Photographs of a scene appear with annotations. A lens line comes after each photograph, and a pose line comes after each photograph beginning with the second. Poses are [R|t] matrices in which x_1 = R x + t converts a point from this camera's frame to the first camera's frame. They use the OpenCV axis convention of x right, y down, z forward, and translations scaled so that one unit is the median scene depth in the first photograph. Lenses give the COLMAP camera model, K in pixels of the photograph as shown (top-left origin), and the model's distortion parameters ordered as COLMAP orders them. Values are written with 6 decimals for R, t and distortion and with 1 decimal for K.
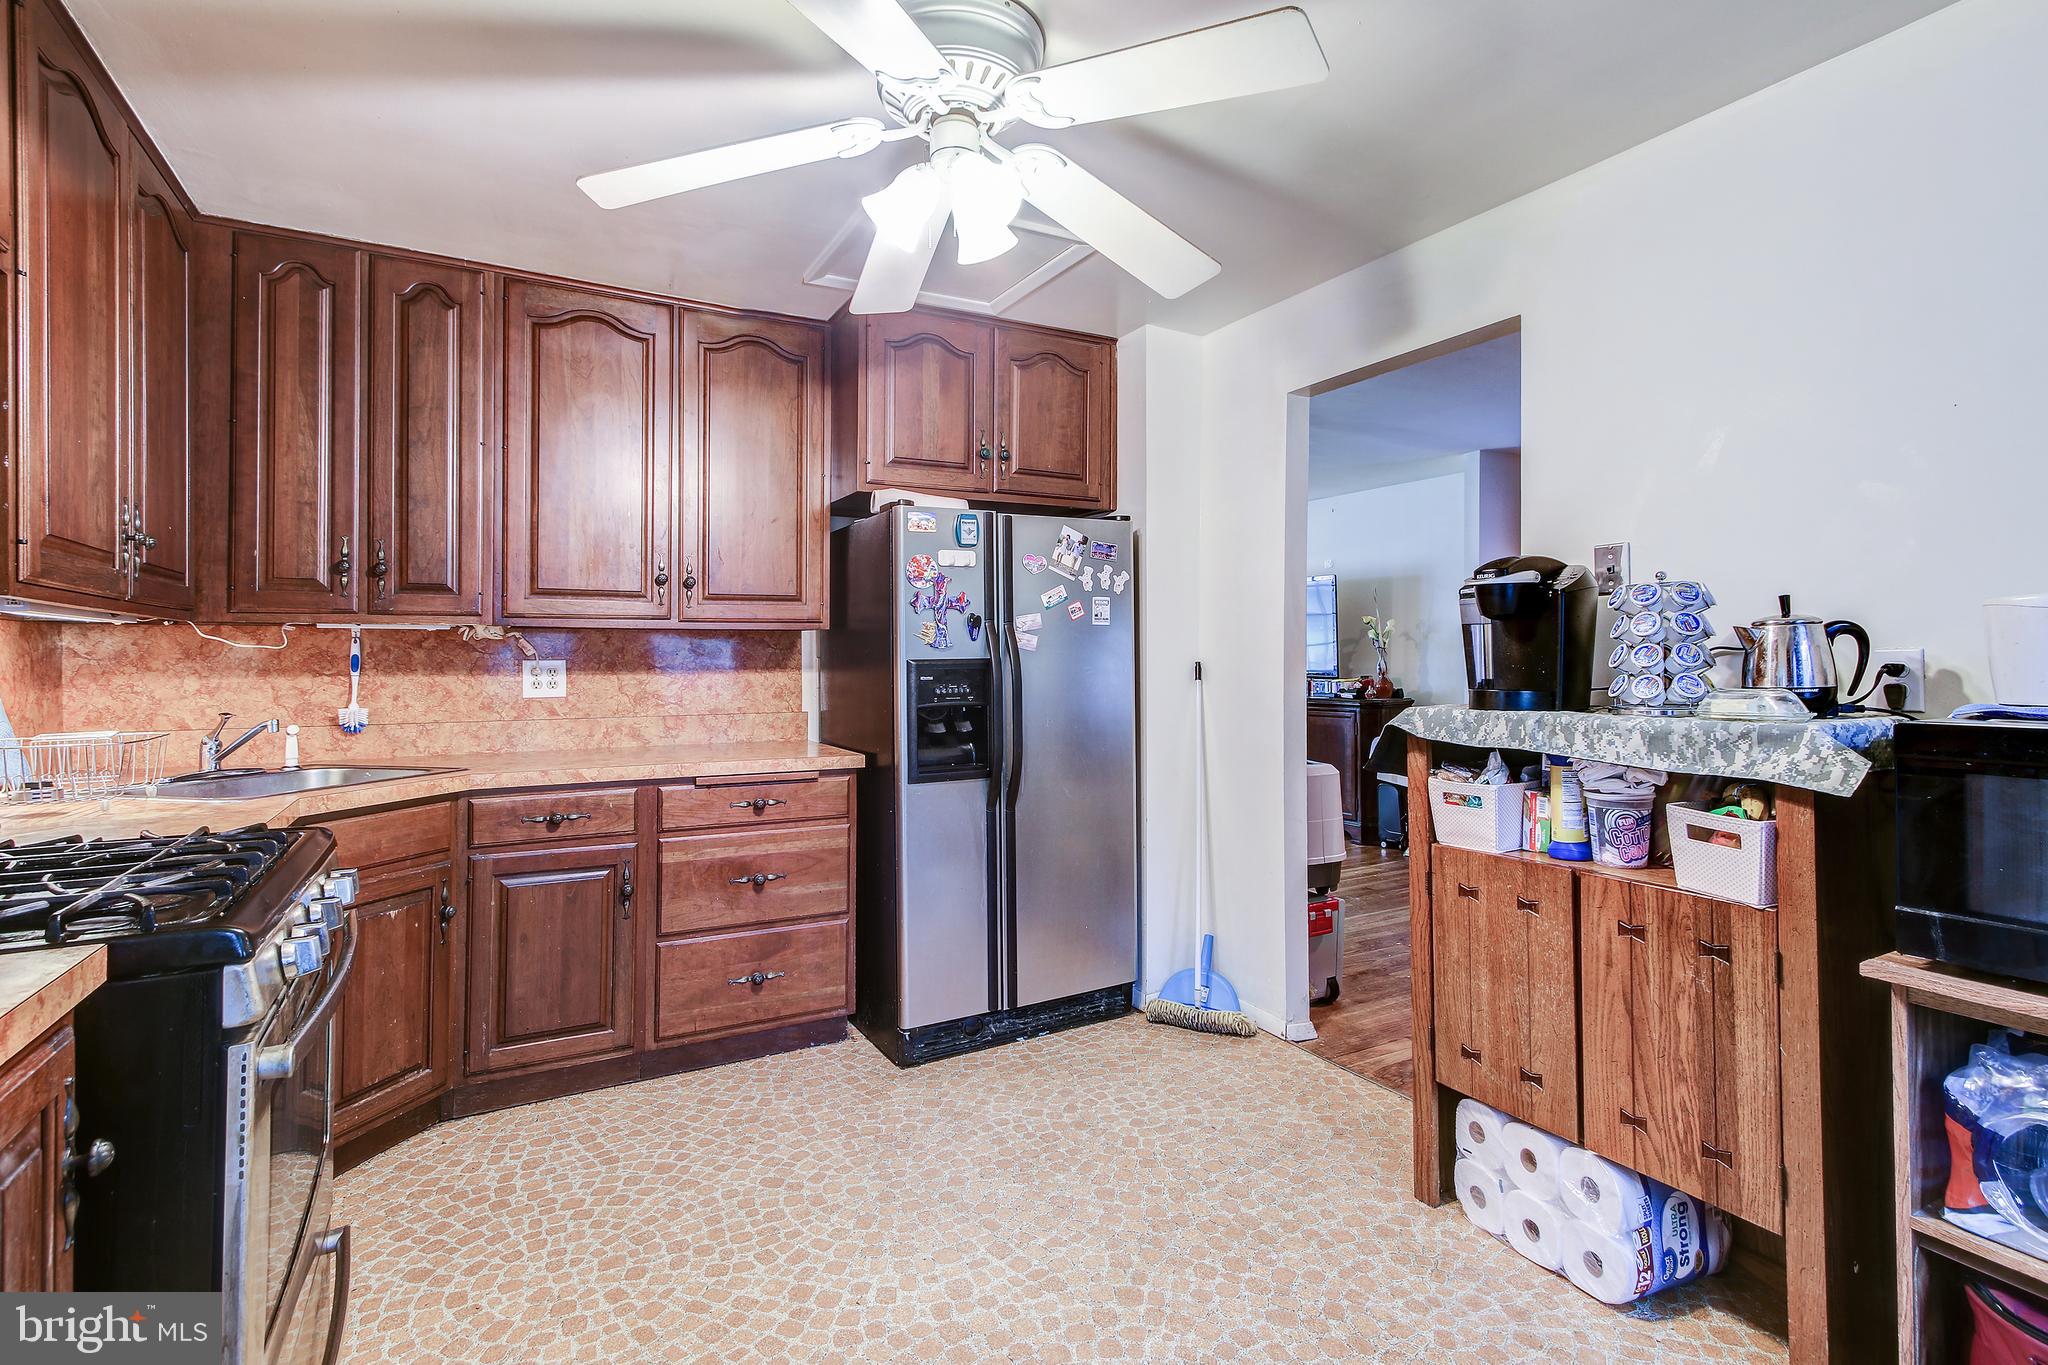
lens RADIAL K [[970.8, 0, 1022.3], [0, 970.8, 661.3], [0, 0, 1]] dist [-0.002717, 0.005338]
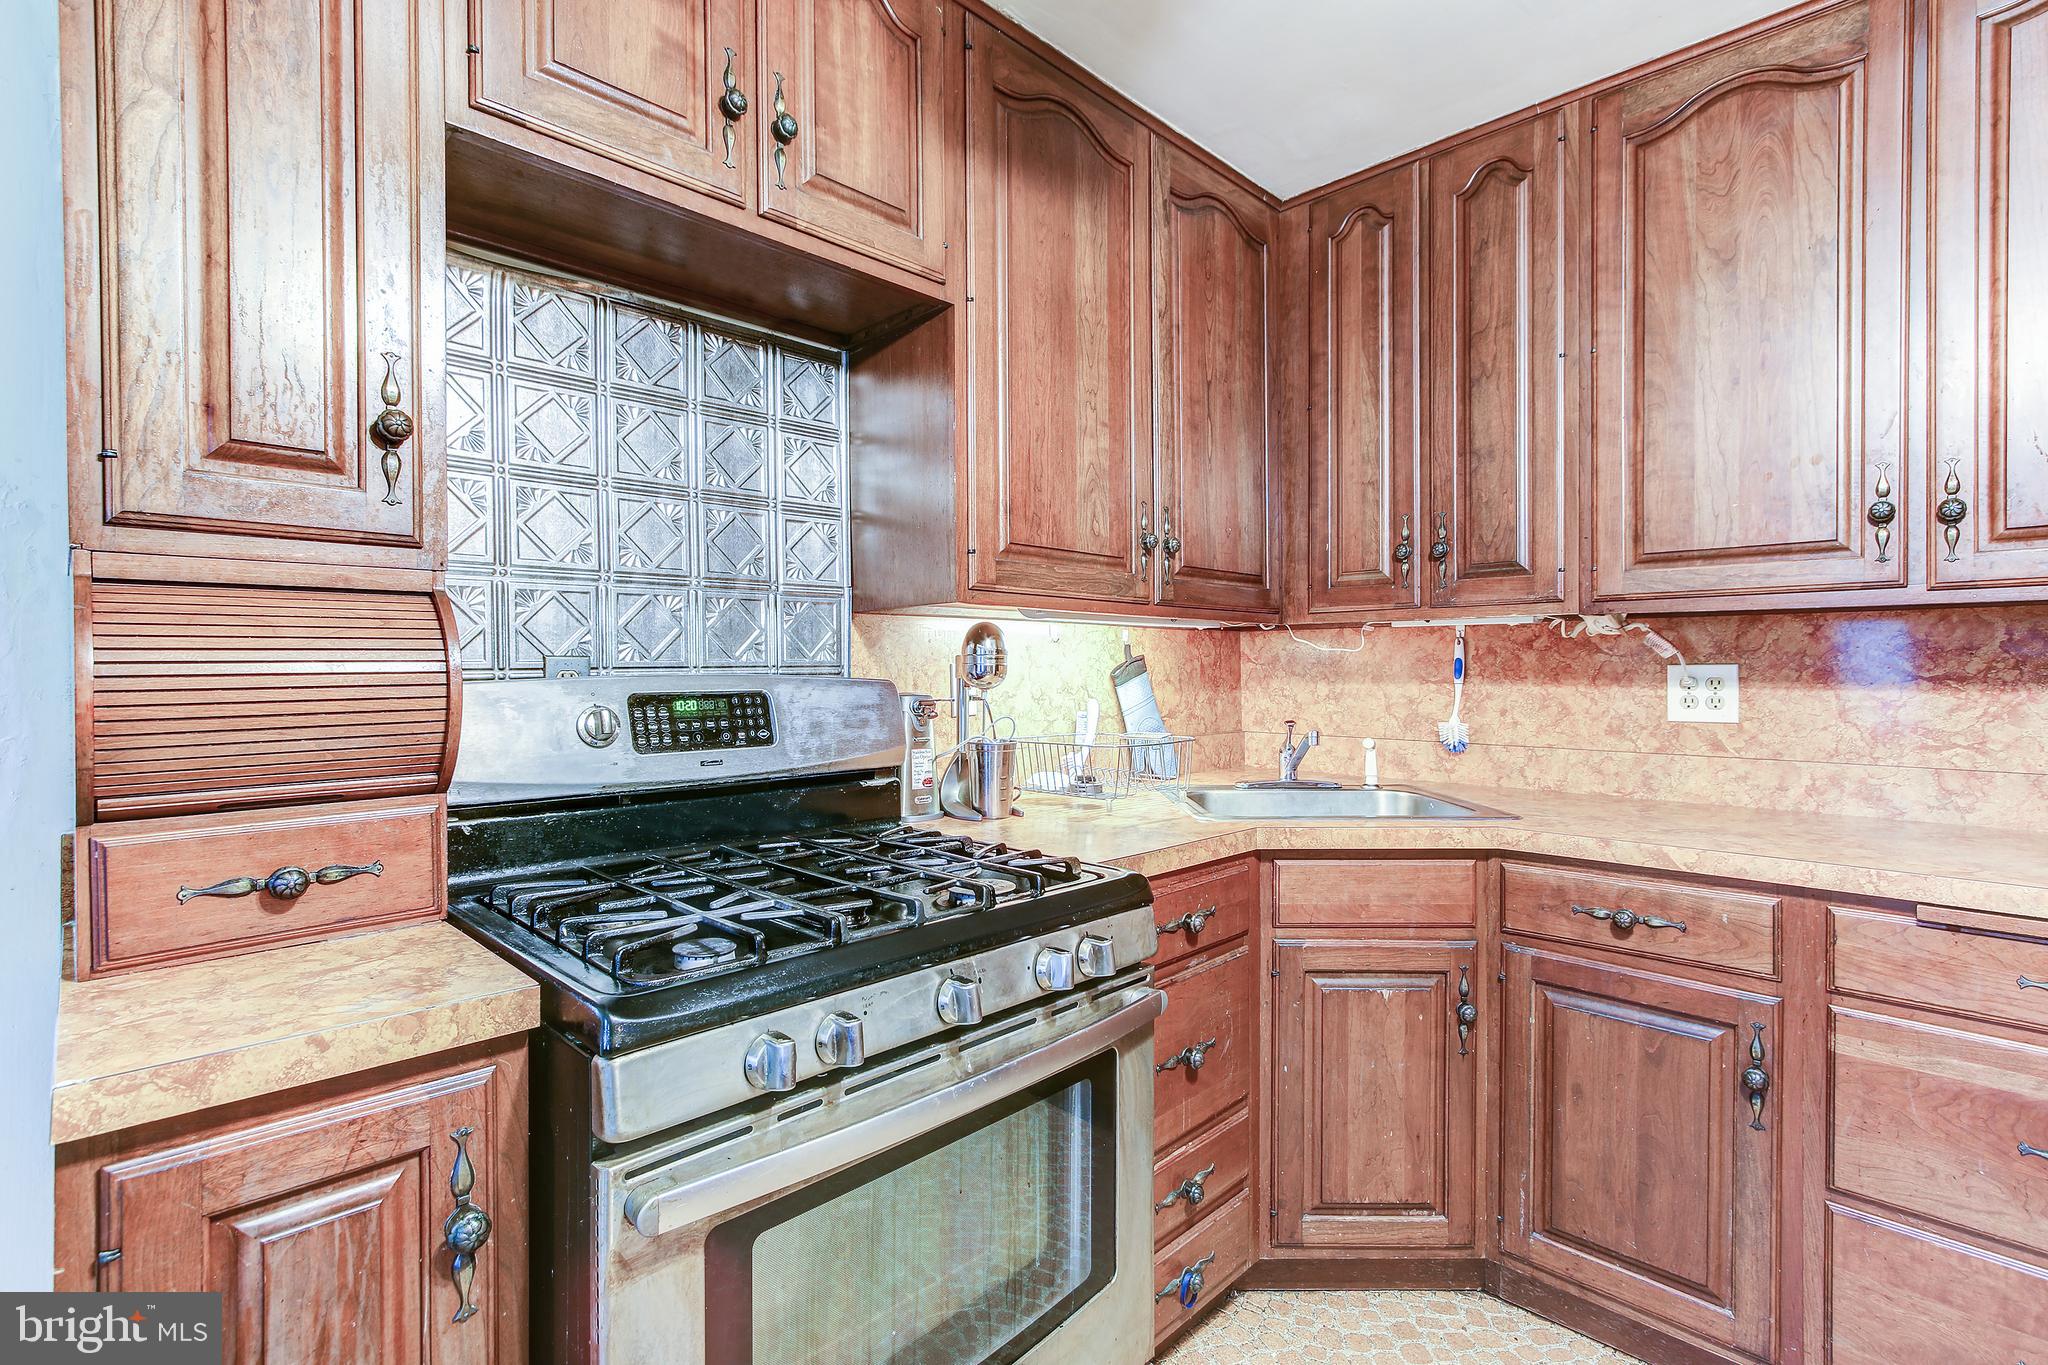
lens RADIAL K [[970.8, 0, 1033.6], [0, 970.8, 669.4], [0, 0, 1]] dist [-0.002717, 0.005338]
pose [[0.286303, 0.004001, -0.958131, 0.005829], [-0.003009, 0.999990, 0.003276, 0.001318], [0.958135, 0.001945, 0.286312, 0.427102]]
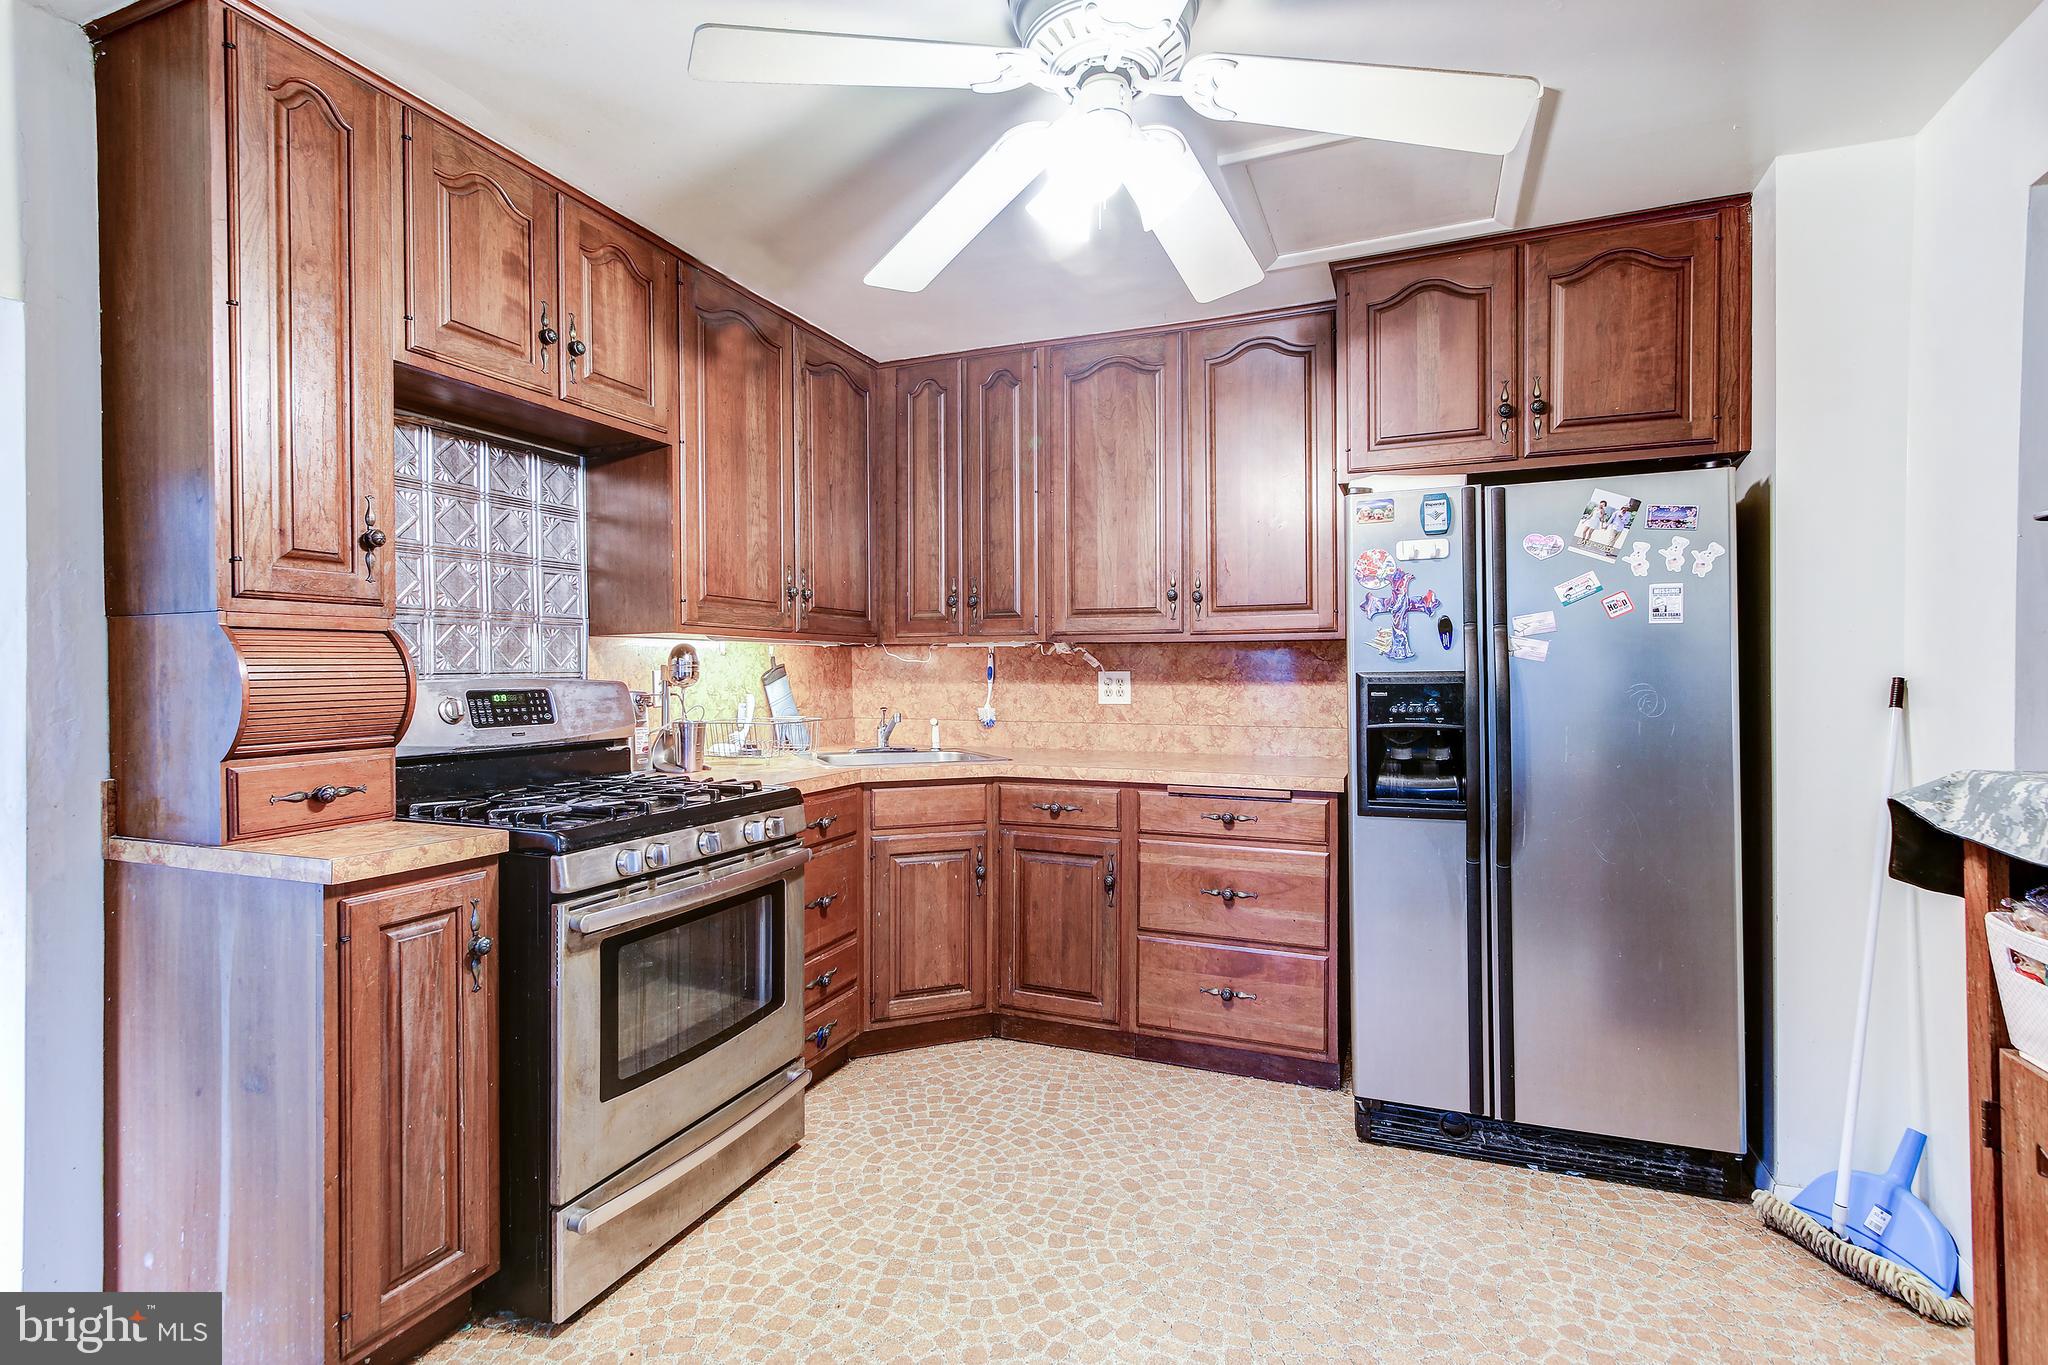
lens RADIAL K [[970.8, 0, 1026.2], [0, 970.8, 685.5], [0, 0, 1]] dist [-0.002717, 0.005338]
pose [[0.625393, 0.014993, -0.780166, 0.374442], [-0.004221, 0.999866, 0.015832, -0.002402], [0.780298, -0.006608, 0.625372, 0.229055]]
